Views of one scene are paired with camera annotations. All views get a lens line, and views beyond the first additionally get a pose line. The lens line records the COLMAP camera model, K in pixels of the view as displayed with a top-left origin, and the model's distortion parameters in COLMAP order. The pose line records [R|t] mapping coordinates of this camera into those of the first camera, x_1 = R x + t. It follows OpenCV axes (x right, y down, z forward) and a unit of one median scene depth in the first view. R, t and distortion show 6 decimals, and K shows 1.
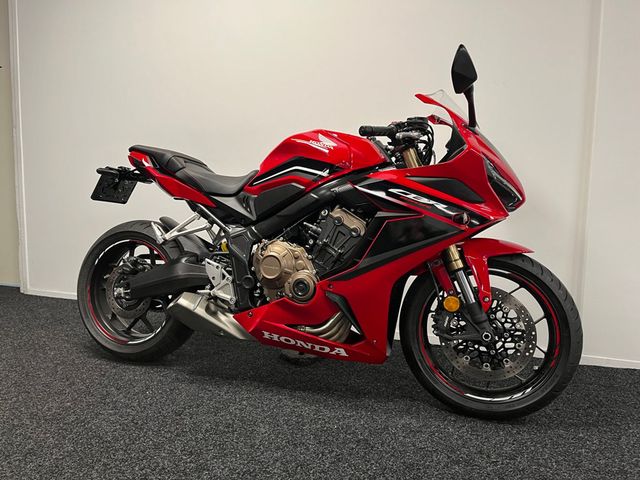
lens RADIAL K [[511.2, 0, 320.0], [0, 511.2, 240.0], [0, 0, 1]] dist [0.003514, -0.003509]
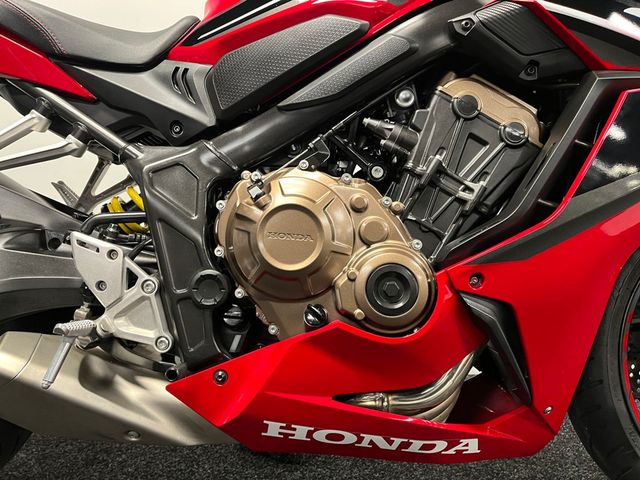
lens RADIAL K [[511.2, 0, 320.0], [0, 511.2, 240.0], [0, 0, 1]] dist [0.003514, -0.003509]
pose [[0.947132, -0.040793, 0.318241, -0.178899], [0.048436, 0.998696, -0.016138, 0.057211], [-0.317168, 0.030699, 0.947872, 0.623893]]
